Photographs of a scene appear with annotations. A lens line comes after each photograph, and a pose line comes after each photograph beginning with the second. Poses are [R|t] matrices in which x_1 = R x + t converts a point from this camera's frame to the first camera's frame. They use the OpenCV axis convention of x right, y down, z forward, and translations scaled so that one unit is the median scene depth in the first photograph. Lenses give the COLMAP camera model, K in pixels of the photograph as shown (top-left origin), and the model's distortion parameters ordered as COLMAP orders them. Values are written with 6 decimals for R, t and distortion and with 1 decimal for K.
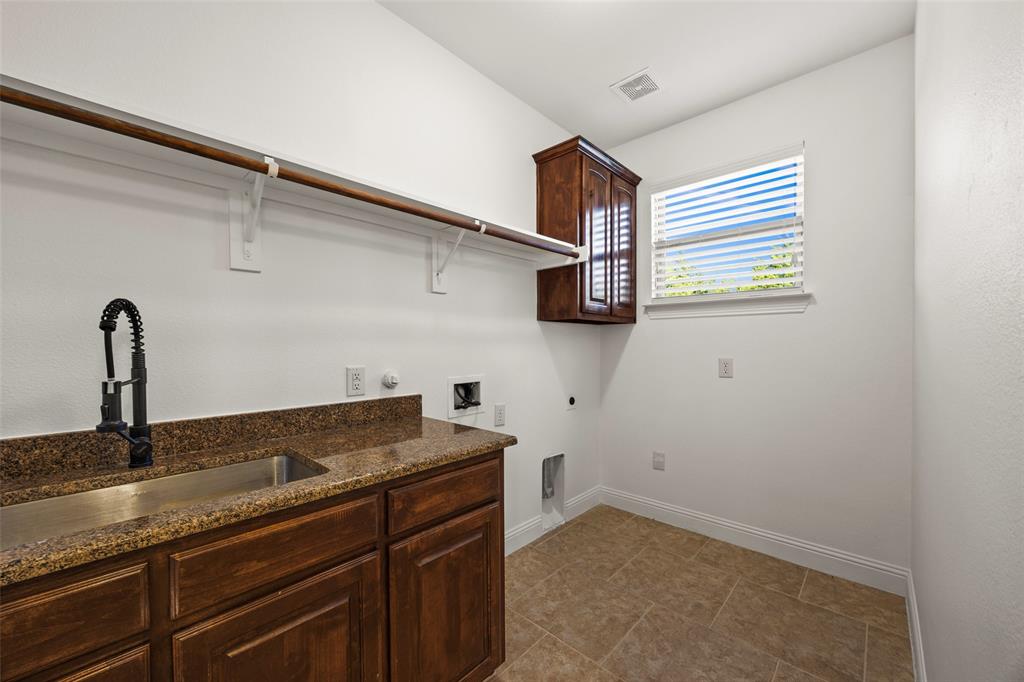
lens RADIAL K [[397.7, 0, 510.4], [0, 397.7, 352.6], [0, 0, 1]] dist [0.001930, 0.000262]
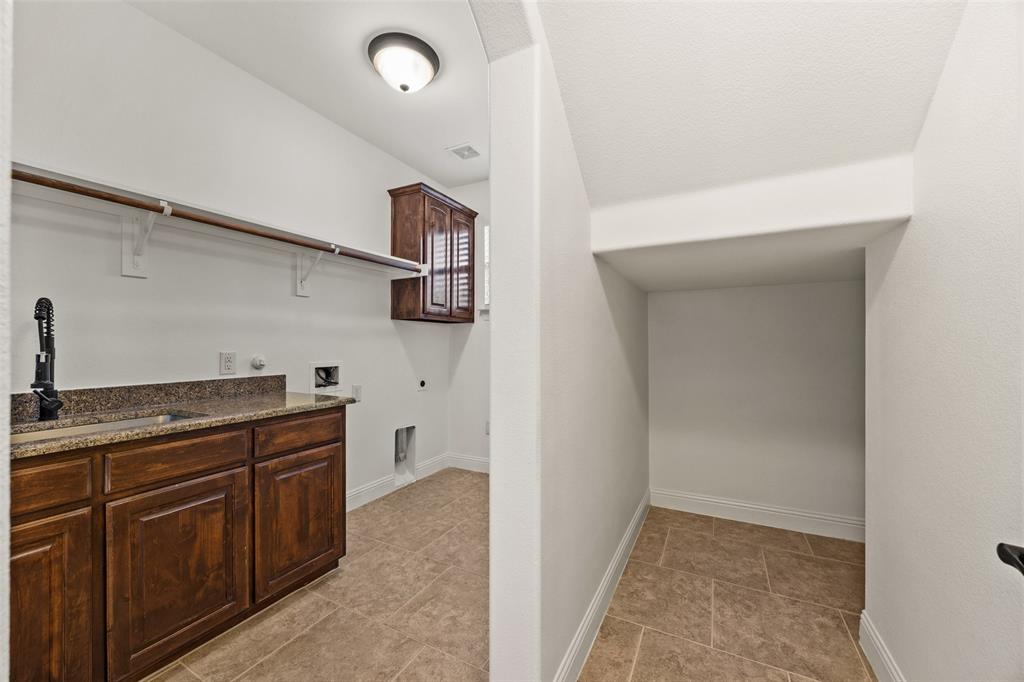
lens RADIAL K [[396.8, 0, 512.0], [0, 396.8, 341.0], [0, 0, 1]] dist [0.000161, -0.000211]
pose [[0.963900, 0.004391, 0.266227, 0.174373], [0.003143, 0.999607, -0.027864, 0.042991], [-0.266245, 0.027695, 0.963507, -0.542707]]
